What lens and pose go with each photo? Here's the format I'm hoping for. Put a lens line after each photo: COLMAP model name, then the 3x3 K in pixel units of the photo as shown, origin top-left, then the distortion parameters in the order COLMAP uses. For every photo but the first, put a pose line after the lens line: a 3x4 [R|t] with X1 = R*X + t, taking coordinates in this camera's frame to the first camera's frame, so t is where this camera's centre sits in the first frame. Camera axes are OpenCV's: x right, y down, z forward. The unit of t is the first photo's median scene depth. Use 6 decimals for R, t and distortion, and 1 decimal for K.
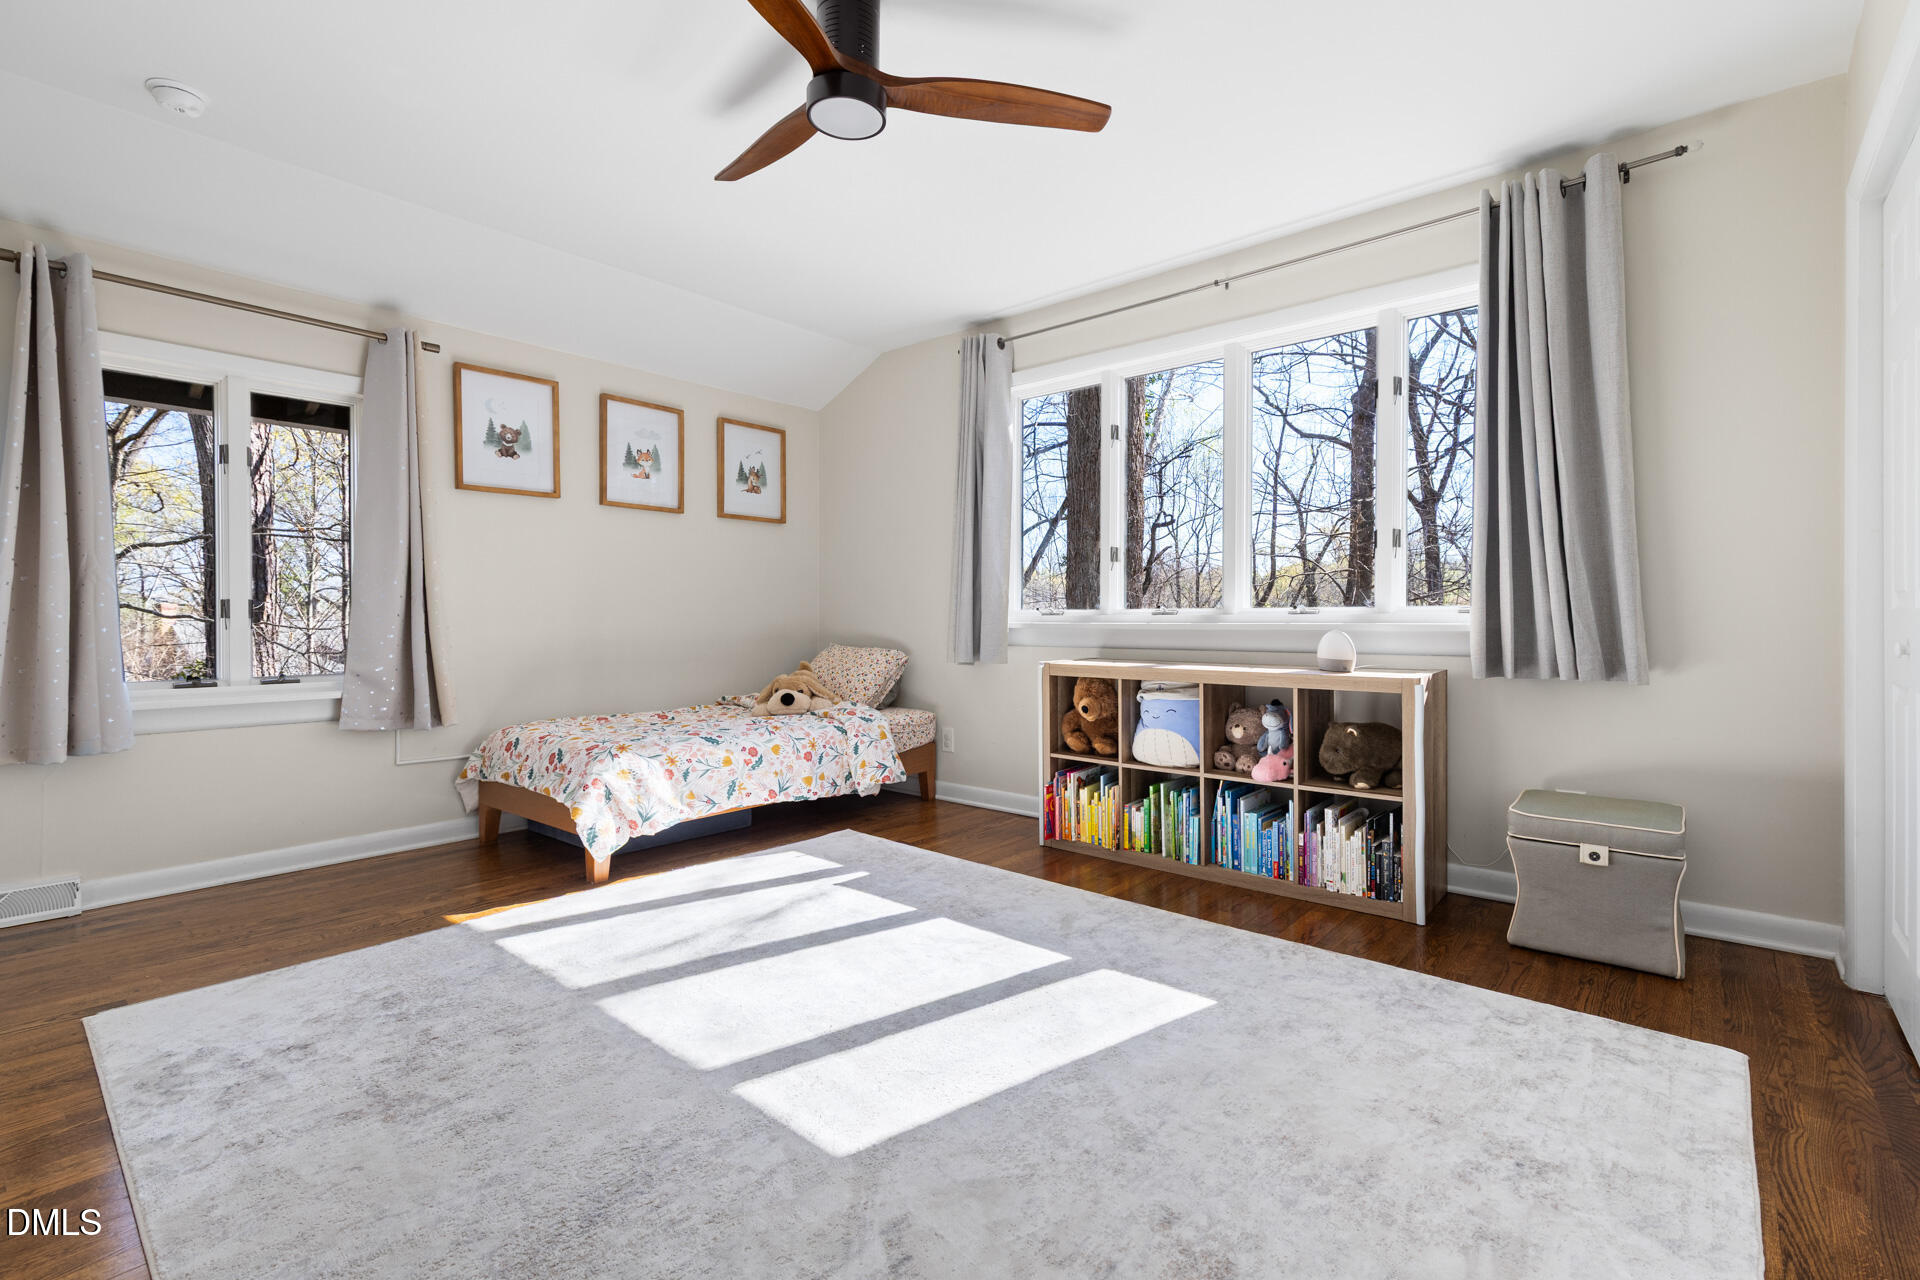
lens RADIAL K [[866.8, 0, 975.5], [0, 866.8, 627.5], [0, 0, 1]] dist [-0.001072, -0.000294]
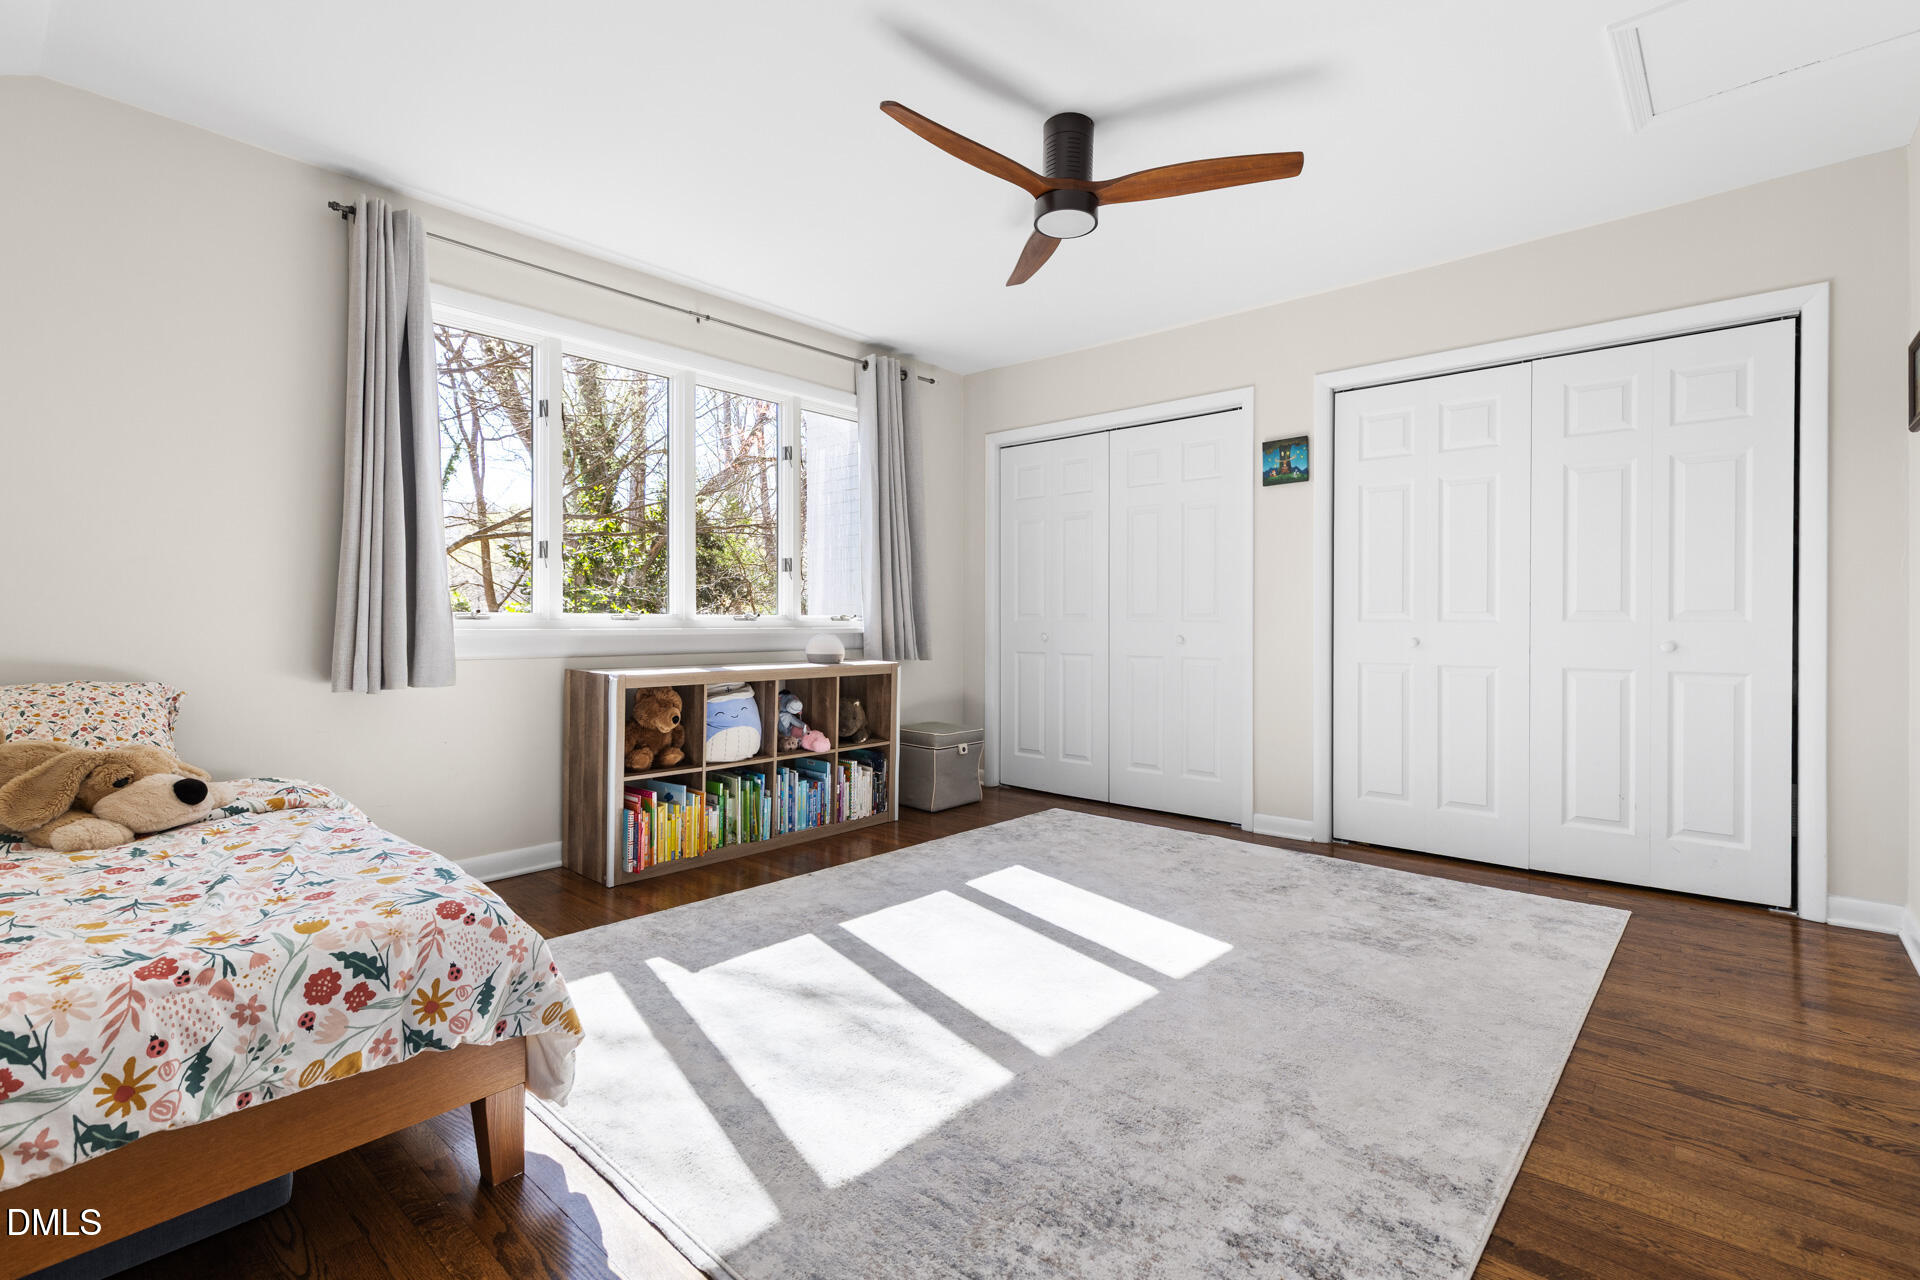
lens RADIAL K [[866.8, 0, 976.2], [0, 866.8, 627.5], [0, 0, 1]] dist [-0.001072, -0.000294]
pose [[0.005439, -0.006132, 0.999966, -0.959009], [0.005279, 0.999967, 0.006103, -0.012674], [-0.999971, 0.005246, 0.005471, 0.771406]]
